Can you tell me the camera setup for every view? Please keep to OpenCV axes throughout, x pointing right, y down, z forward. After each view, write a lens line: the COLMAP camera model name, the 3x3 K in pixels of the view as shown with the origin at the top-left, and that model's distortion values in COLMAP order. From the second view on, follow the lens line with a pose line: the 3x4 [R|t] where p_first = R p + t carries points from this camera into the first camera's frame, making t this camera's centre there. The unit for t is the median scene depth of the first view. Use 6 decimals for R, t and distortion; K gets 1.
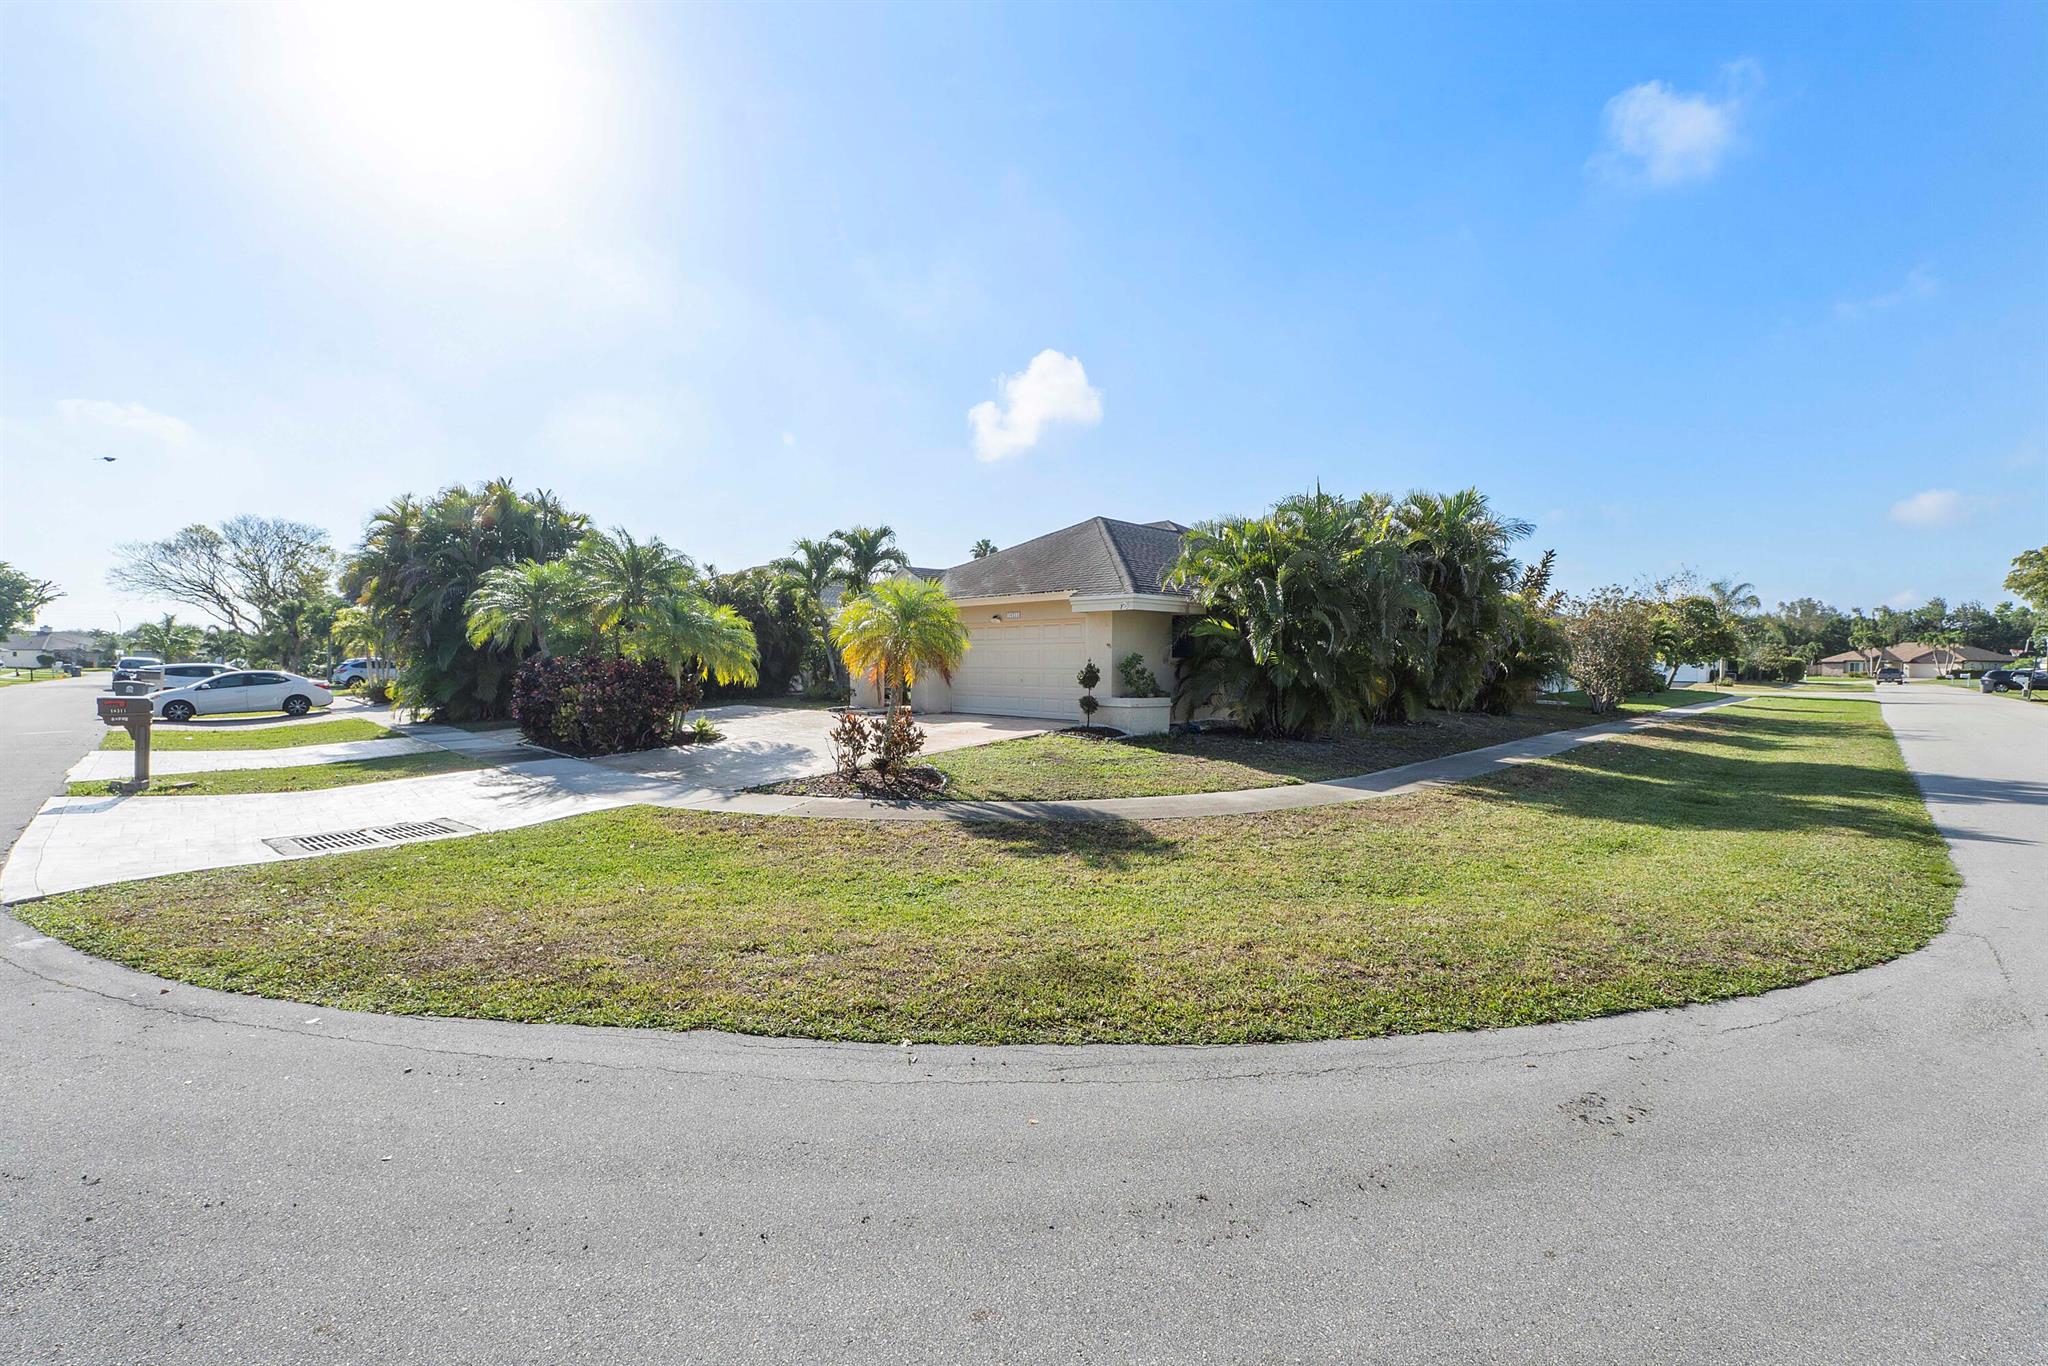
lens RADIAL K [[874.3, 0, 1021.6], [0, 874.3, 673.0], [0, 0, 1]] dist [-0.000563, 0.000106]
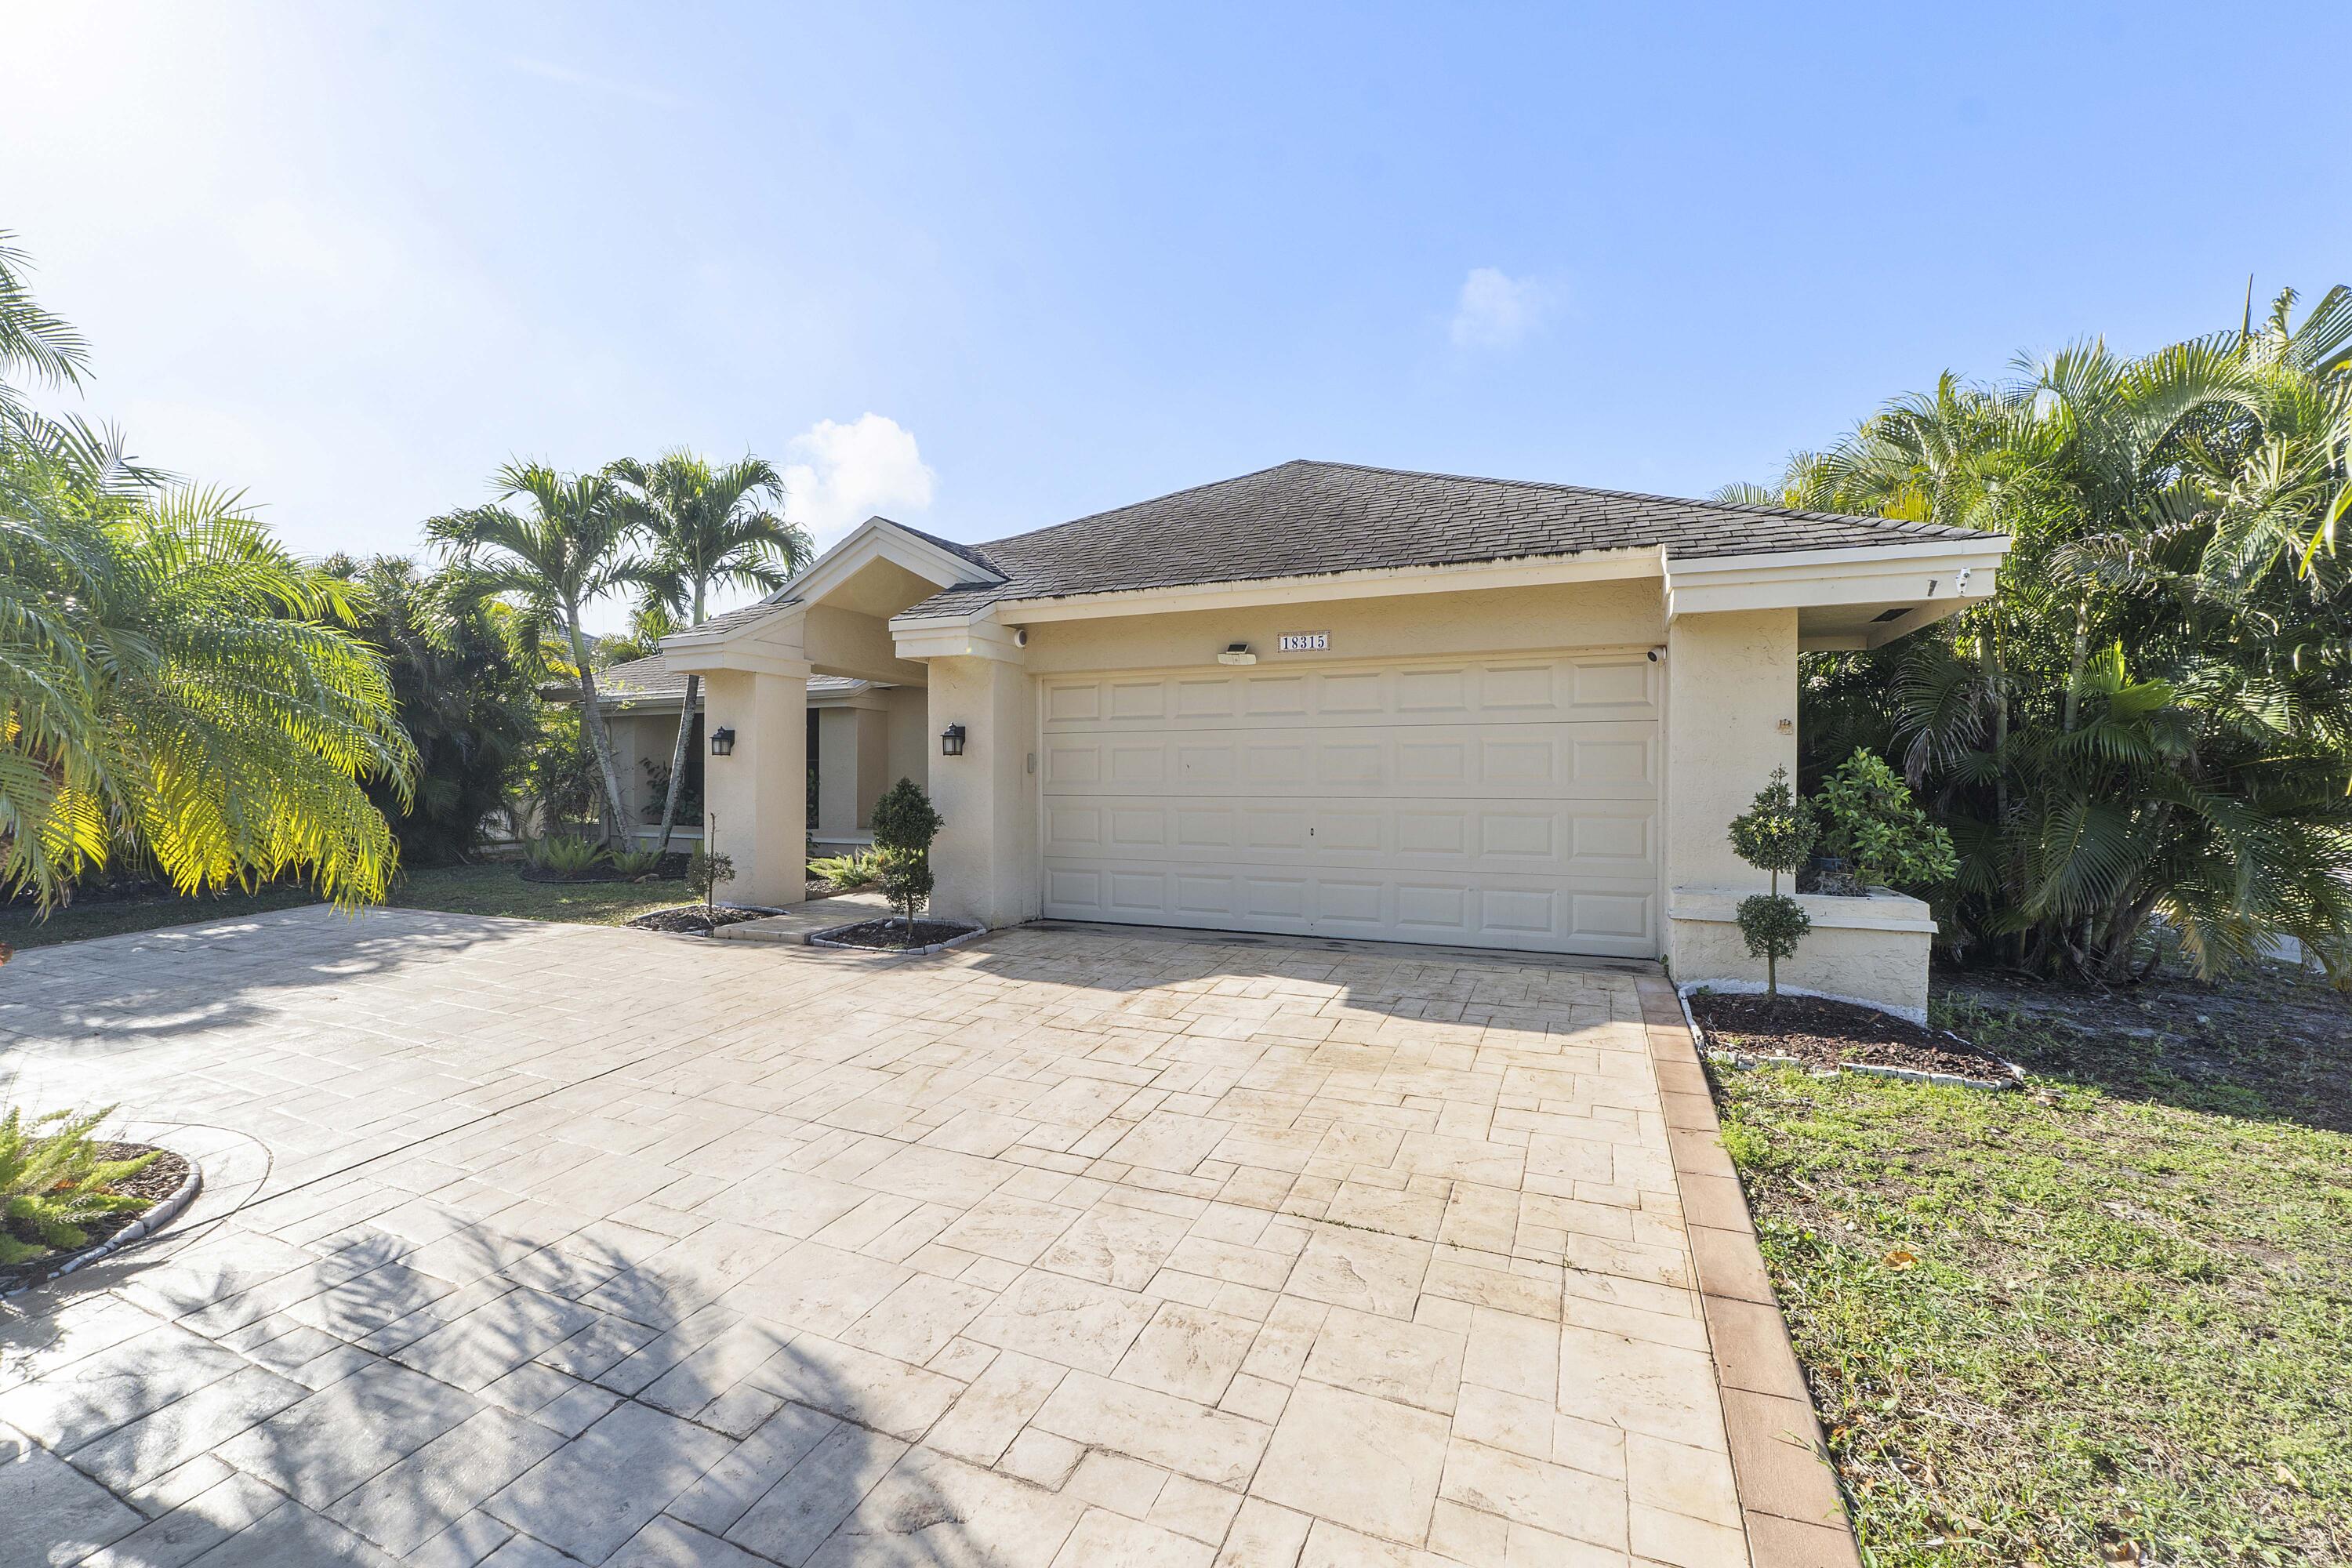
lens RADIAL K [[1004.1, 0, 1180.7], [0, 1004.1, 791.8], [0, 0, 1]] dist [-0.000563, 0.000106]
pose [[0.929422, -0.004347, 0.368994, -0.144869], [0.005167, 0.999986, -0.001234, -0.005660], [-0.368983, 0.003053, 0.929431, 0.473791]]
